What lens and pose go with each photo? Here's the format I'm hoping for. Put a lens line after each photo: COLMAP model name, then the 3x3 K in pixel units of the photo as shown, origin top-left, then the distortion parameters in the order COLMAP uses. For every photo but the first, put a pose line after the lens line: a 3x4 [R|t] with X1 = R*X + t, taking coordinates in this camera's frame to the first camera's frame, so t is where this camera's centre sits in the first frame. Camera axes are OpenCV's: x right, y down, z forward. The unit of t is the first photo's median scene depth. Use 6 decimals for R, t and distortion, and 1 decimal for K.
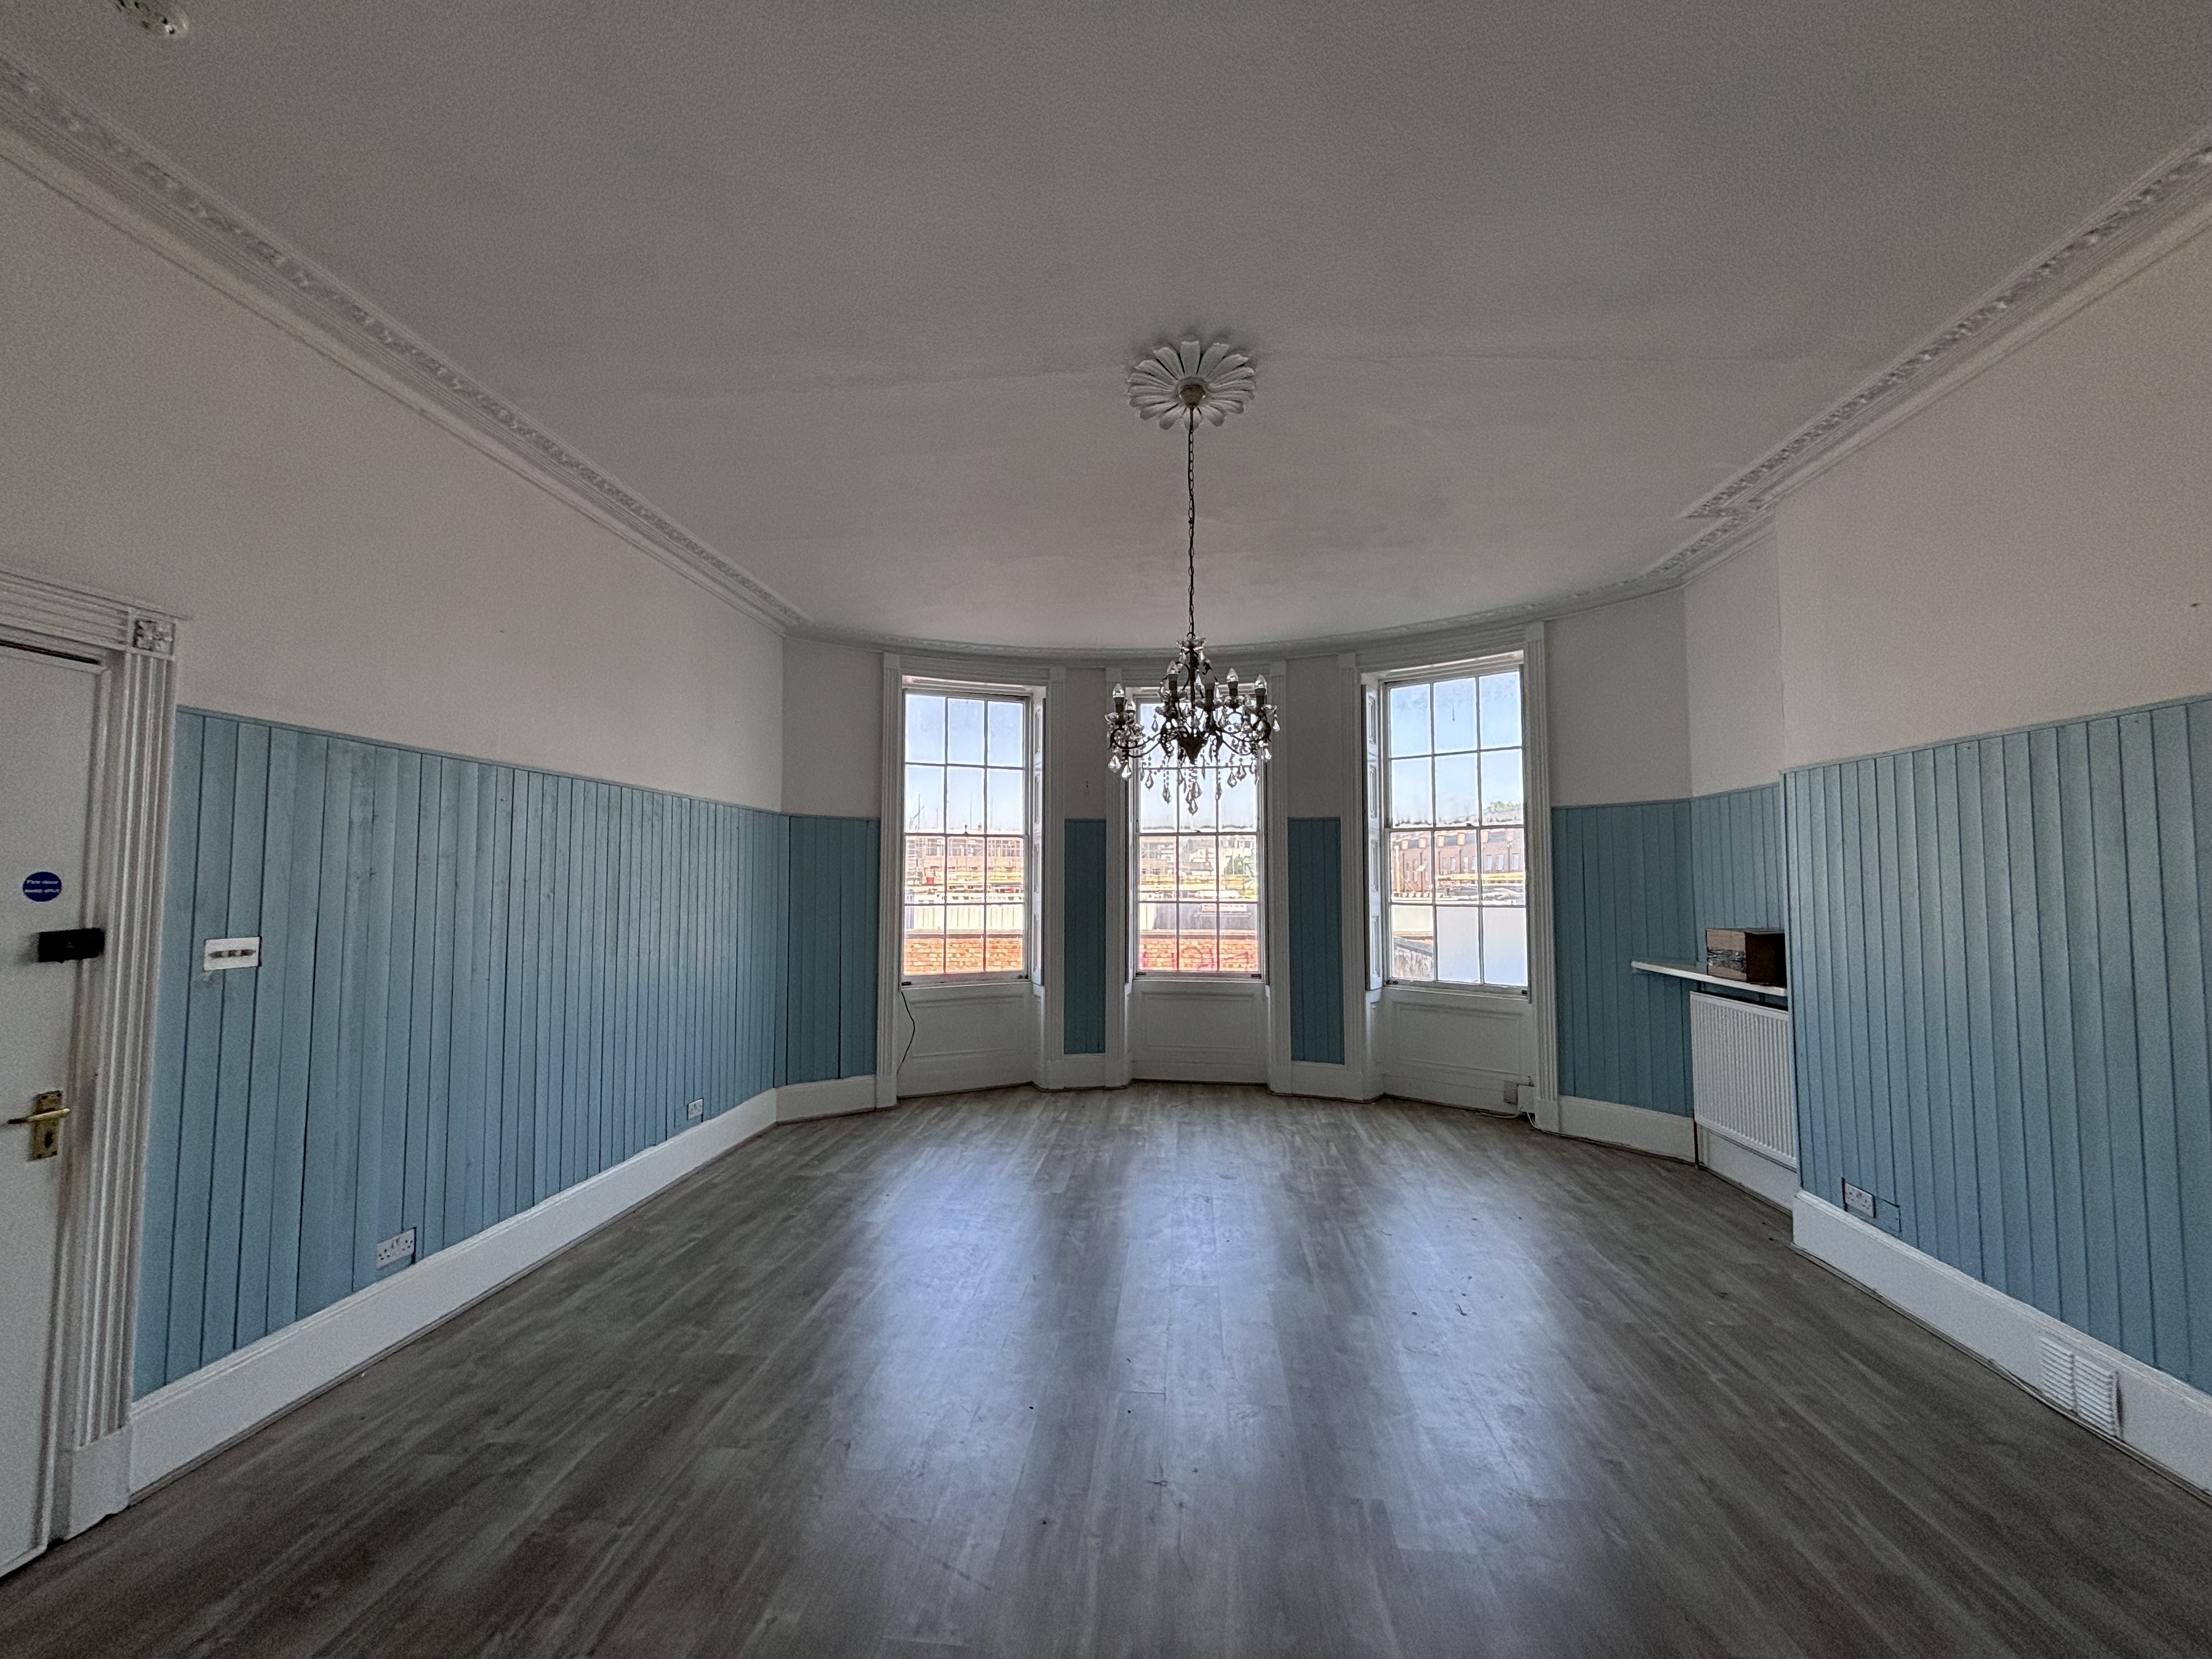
lens RADIAL K [[893.2, 0, 1106.7], [0, 893.2, 832.1], [0, 0, 1]] dist [0.001590, 0.000733]
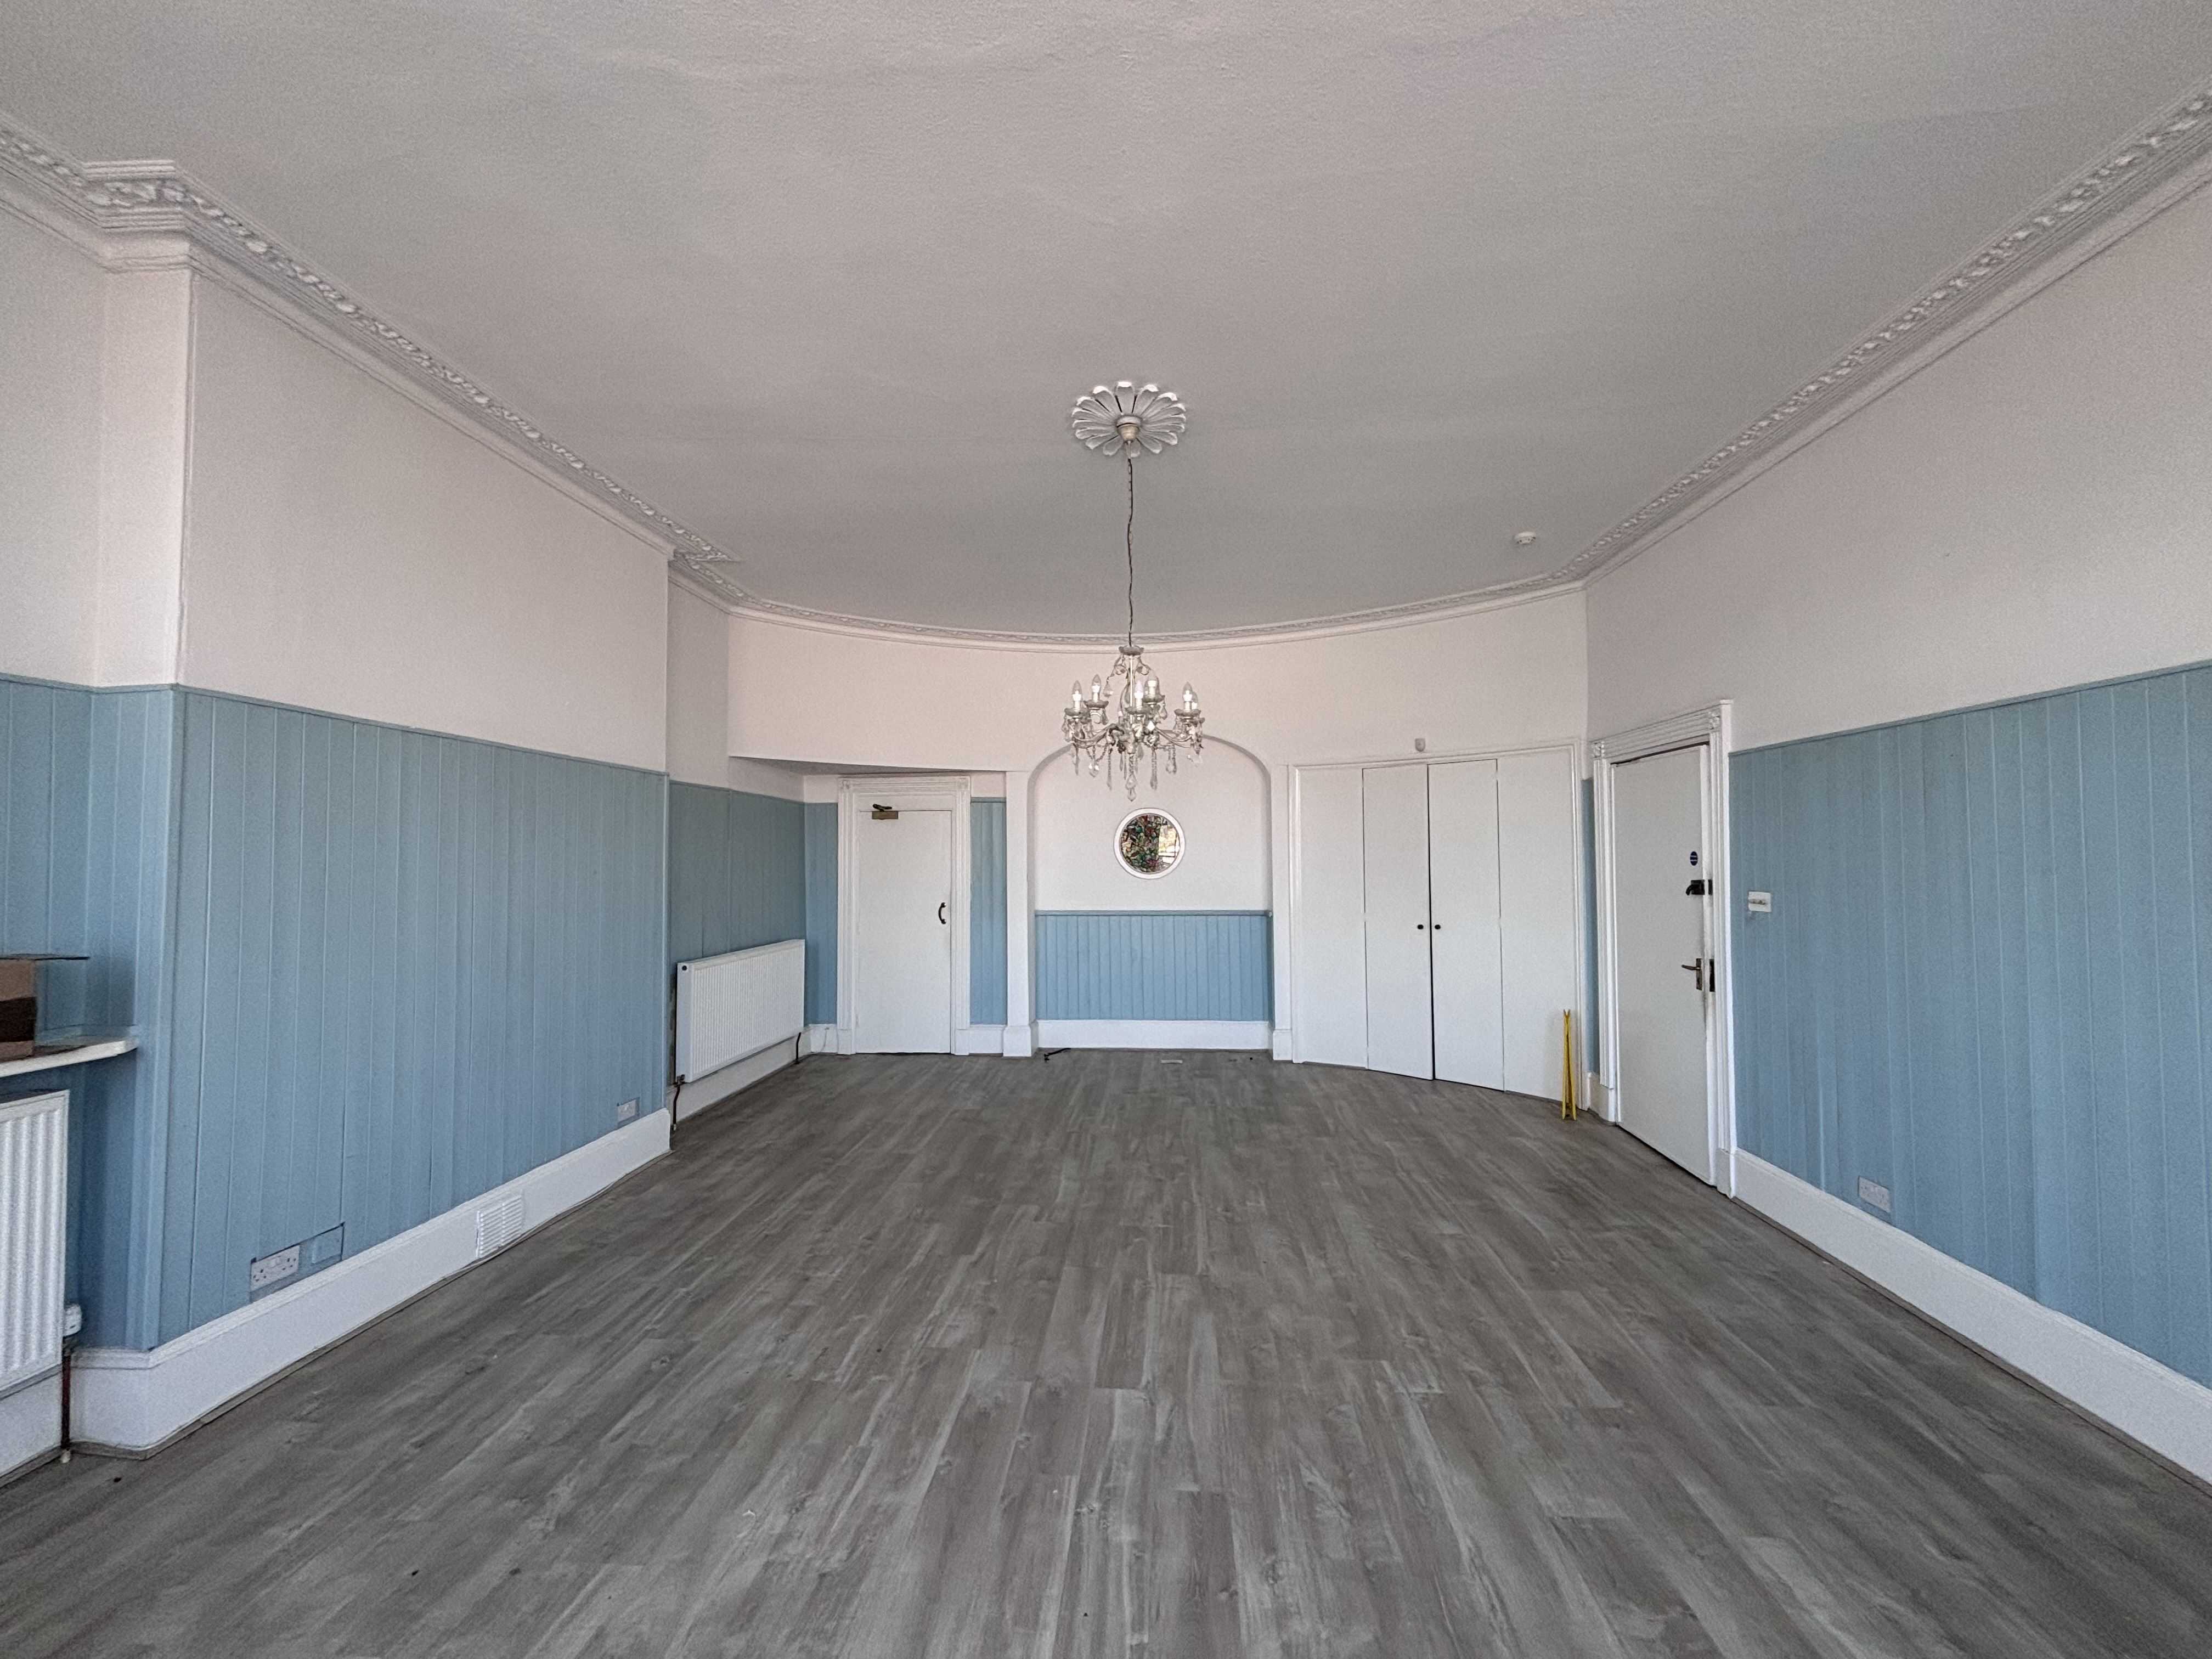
lens RADIAL K [[893.2, 0, 1110.4], [0, 893.2, 831.3], [0, 0, 1]] dist [0.001590, 0.000733]
pose [[-0.999838, 0.003915, -0.017556, 0.145432], [0.005477, 0.995943, -0.089820, 0.123164], [0.017133, -0.089901, -0.995803, 2.128561]]
